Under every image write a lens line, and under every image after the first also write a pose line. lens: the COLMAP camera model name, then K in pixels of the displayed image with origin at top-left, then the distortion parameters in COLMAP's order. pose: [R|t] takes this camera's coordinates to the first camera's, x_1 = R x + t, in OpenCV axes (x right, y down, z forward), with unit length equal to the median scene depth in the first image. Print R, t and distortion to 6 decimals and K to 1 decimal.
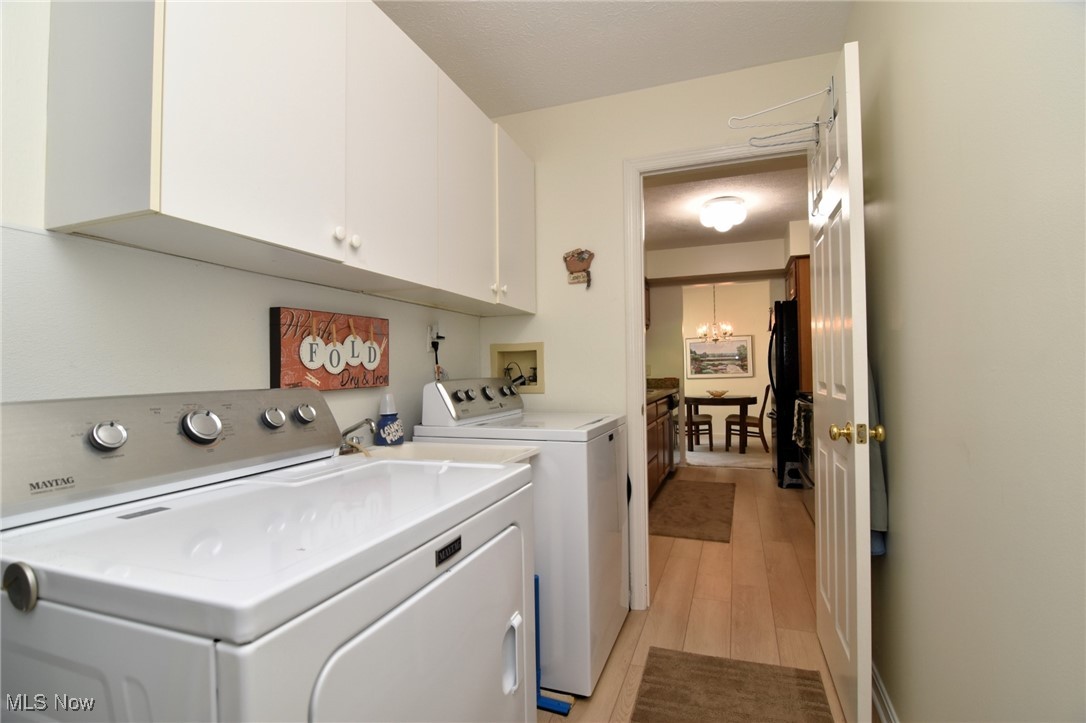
lens RADIAL K [[526.8, 0, 539.8], [0, 526.8, 365.3], [0, 0, 1]] dist [-0.011385, -0.005247]
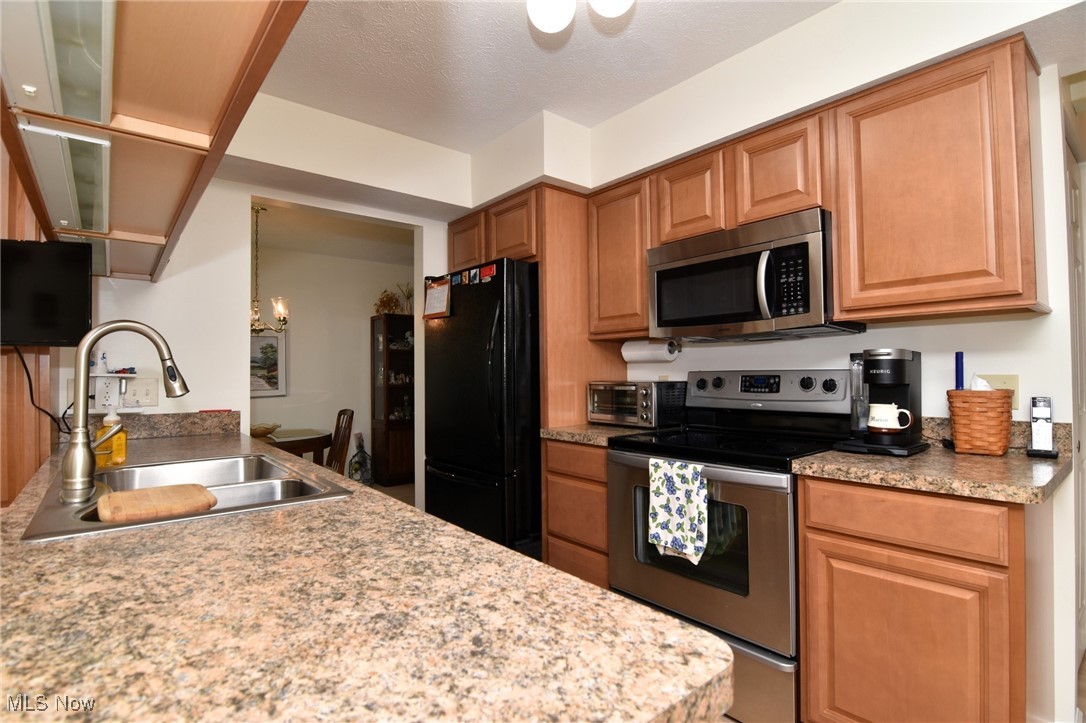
lens RADIAL K [[526.8, 0, 534.7], [0, 526.8, 361.8], [0, 0, 1]] dist [-0.011385, -0.005247]
pose [[0.505098, 0.028989, 0.862575, 0.018998], [-0.009425, 0.999561, -0.028074, -0.004419], [-0.863010, 0.006050, 0.505150, 0.498568]]
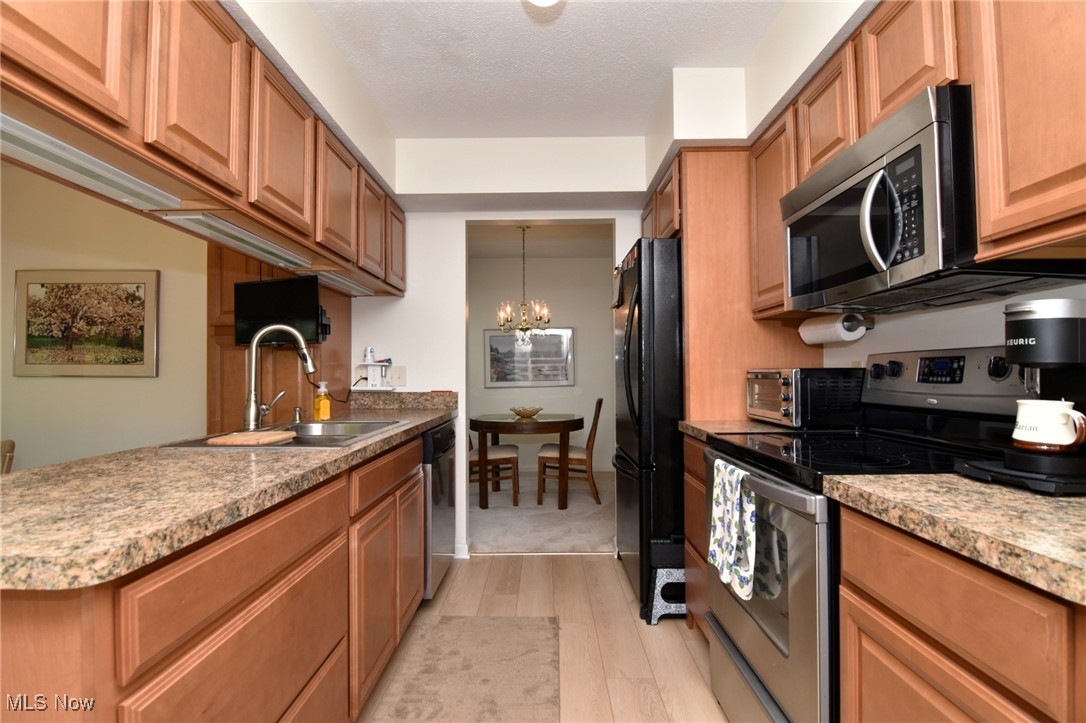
lens RADIAL K [[526.8, 0, 537.5], [0, 526.8, 361.6], [0, 0, 1]] dist [-0.011385, -0.005247]
pose [[0.941693, 0.016110, 0.336089, 0.137584], [-0.011960, 0.999825, -0.014415, 0.000191], [-0.336262, 0.009555, 0.941720, 0.401908]]
